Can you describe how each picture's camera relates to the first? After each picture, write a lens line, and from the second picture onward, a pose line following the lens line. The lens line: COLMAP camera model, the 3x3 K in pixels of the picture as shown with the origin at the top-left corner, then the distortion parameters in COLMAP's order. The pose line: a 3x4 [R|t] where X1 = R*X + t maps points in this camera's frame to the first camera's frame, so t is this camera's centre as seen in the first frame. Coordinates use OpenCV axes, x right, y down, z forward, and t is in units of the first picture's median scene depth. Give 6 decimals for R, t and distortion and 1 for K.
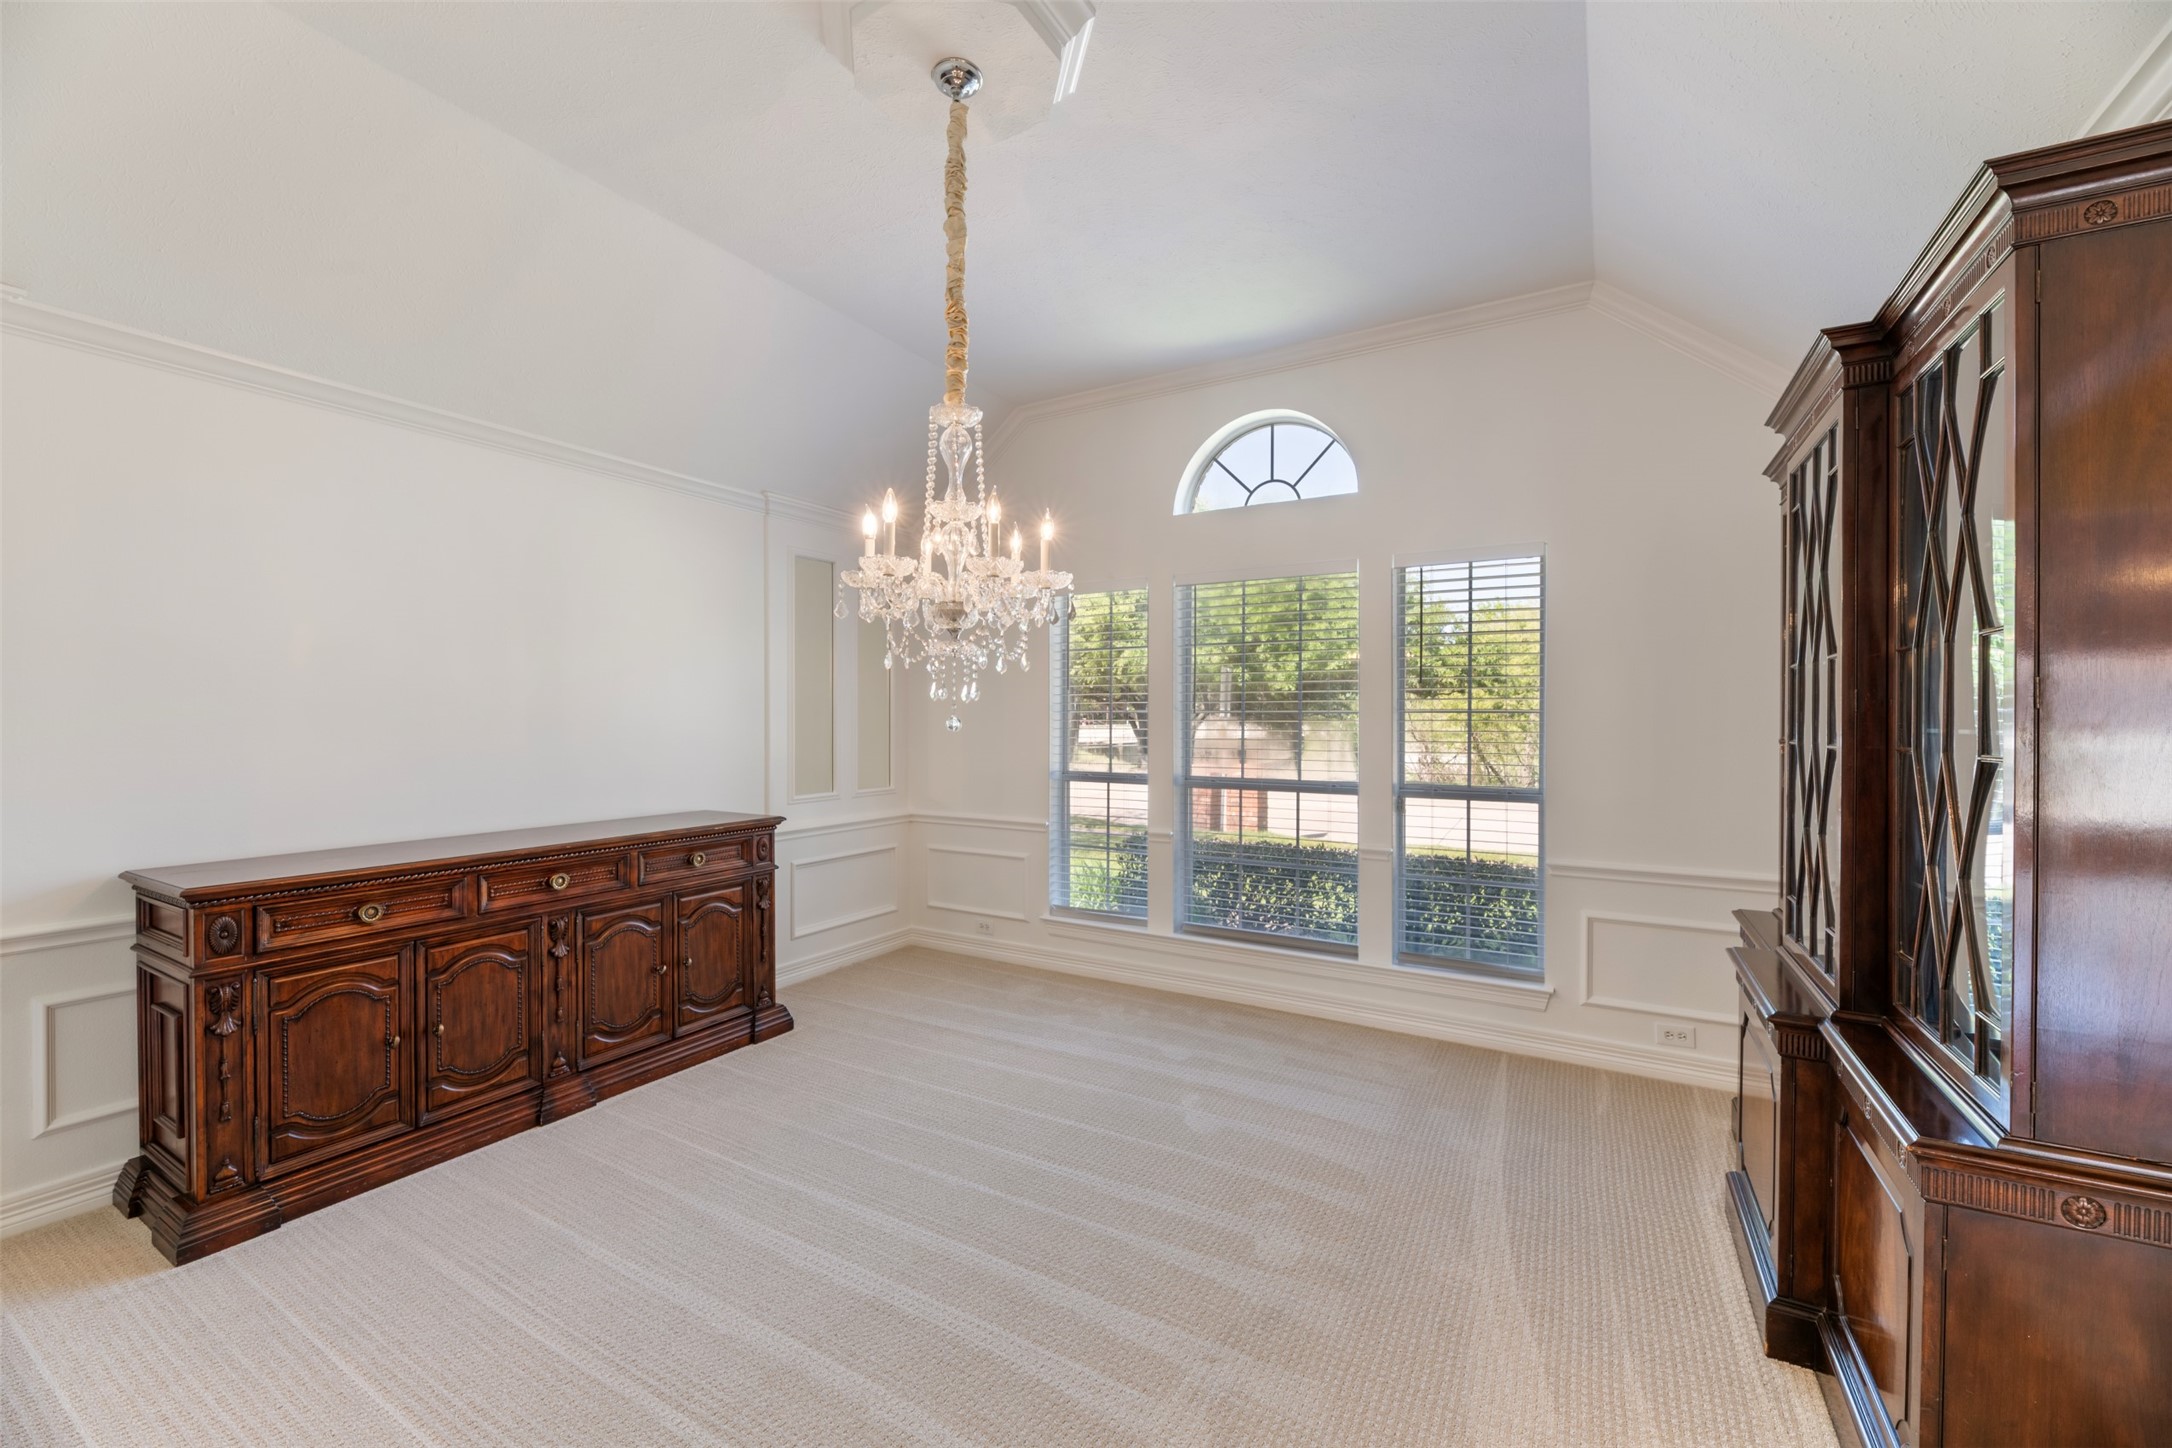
lens RADIAL K [[879.8, 0, 1087.8], [0, 879.8, 731.3], [0, 0, 1]] dist [-0.002643, -0.000466]
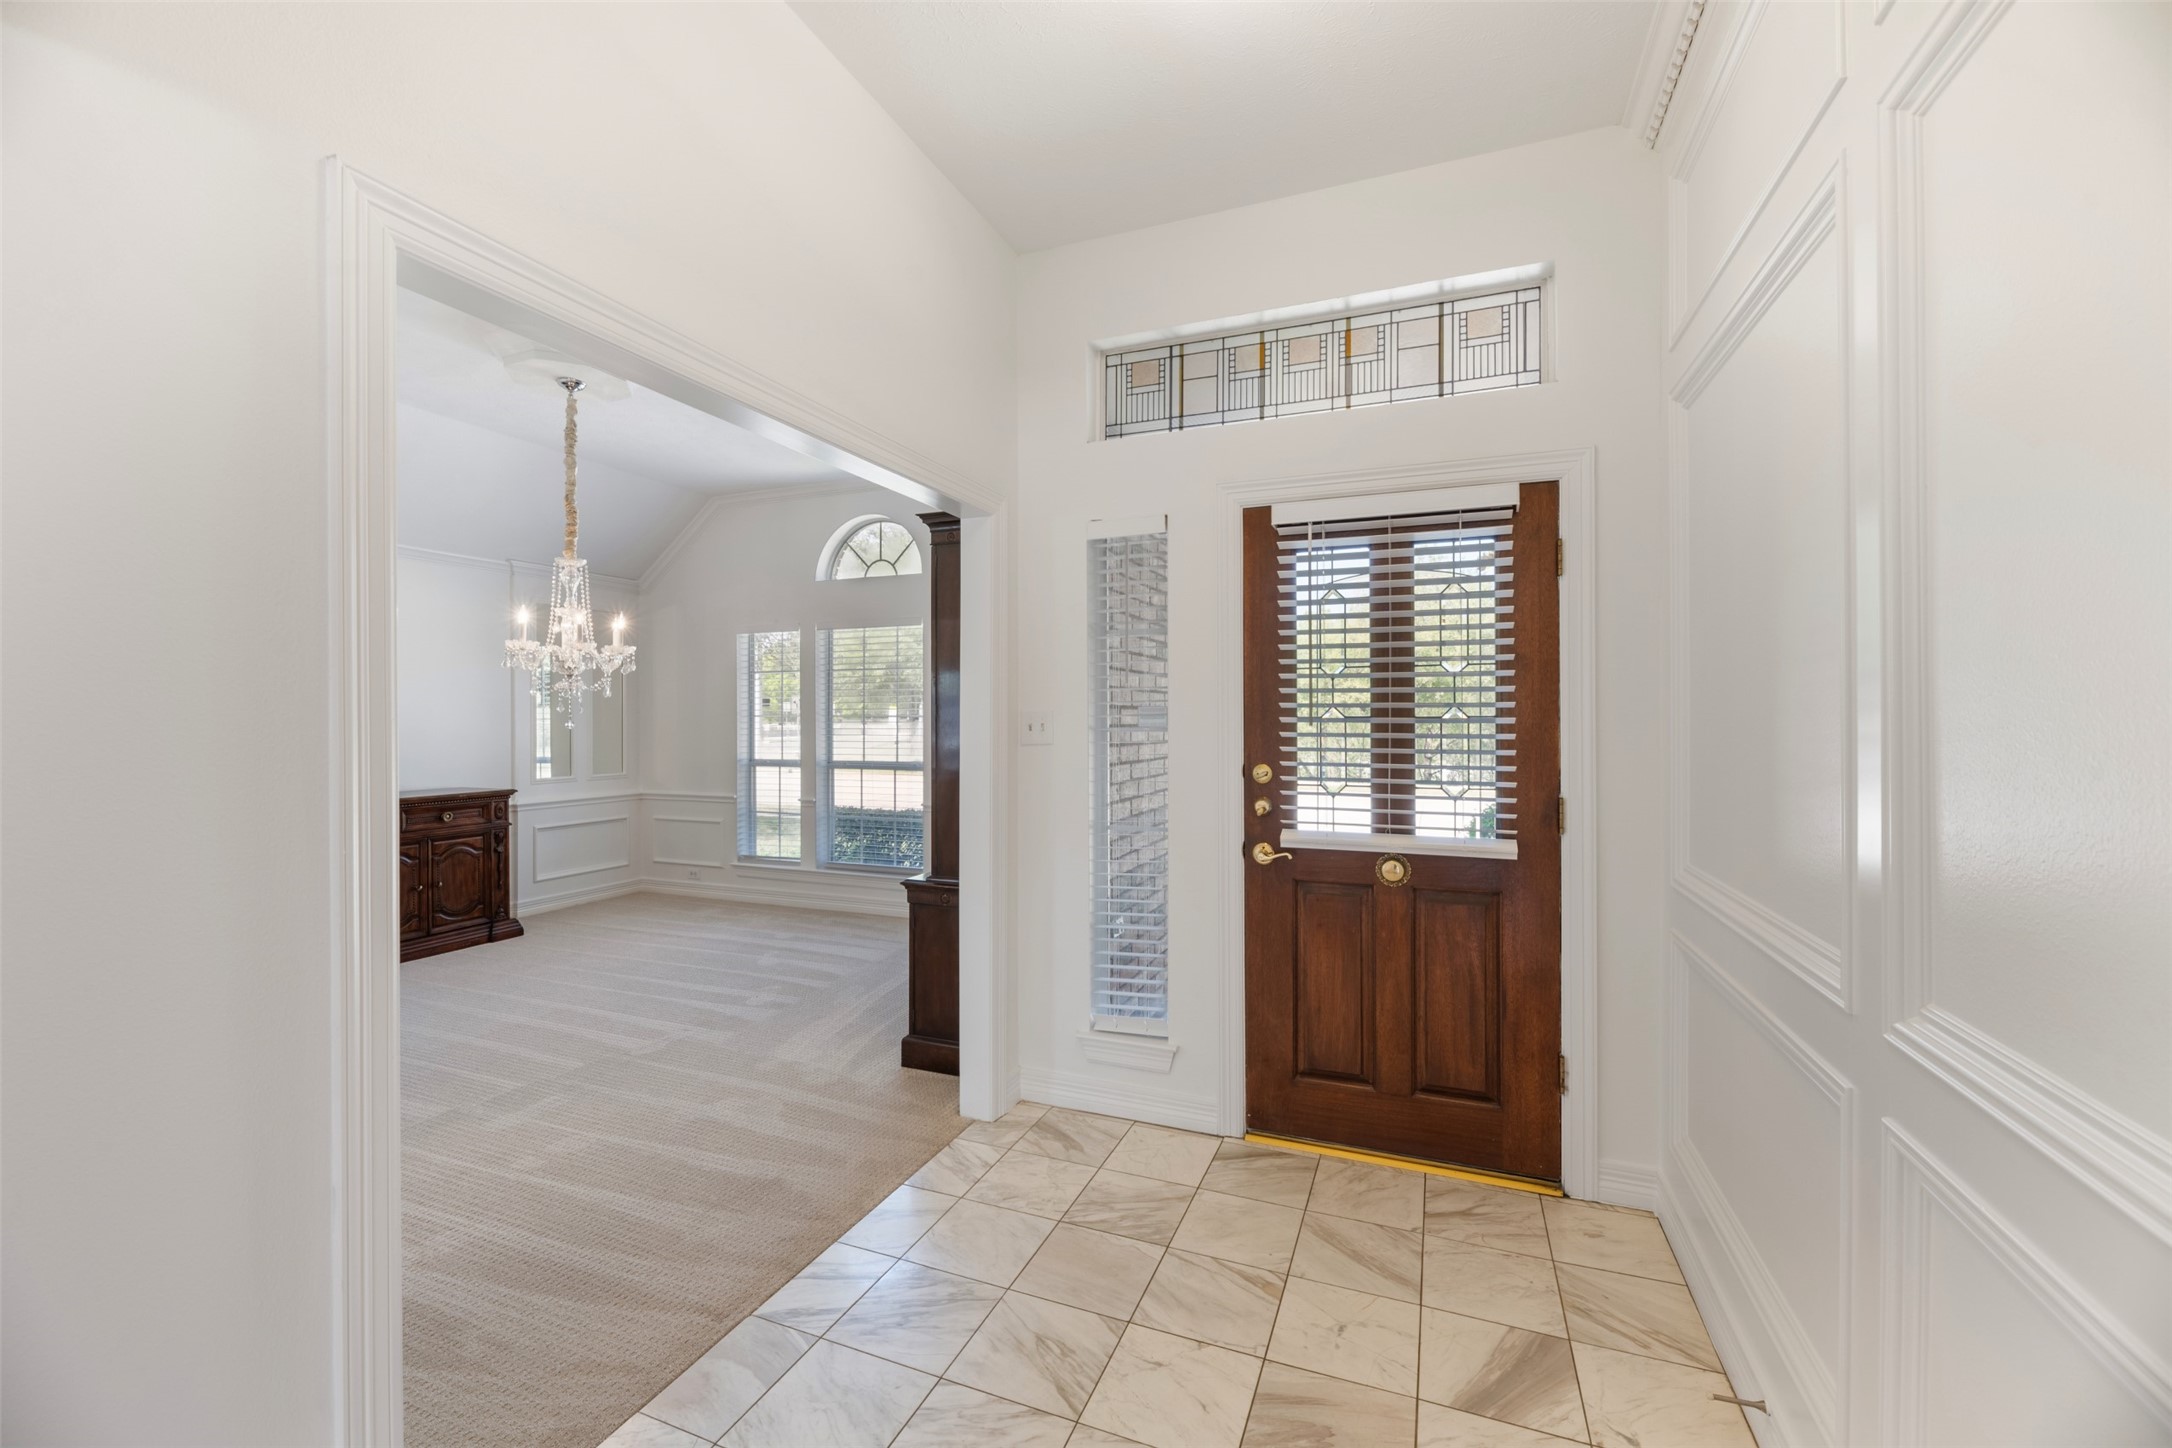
lens RADIAL K [[879.8, 0, 1088.0], [0, 879.8, 731.8], [0, 0, 1]] dist [-0.002643, -0.000466]
pose [[0.988646, -0.004346, 0.150200, 0.387085], [0.004594, 0.999989, -0.001307, 0.008144], [-0.150192, 0.001982, 0.988655, -0.603948]]
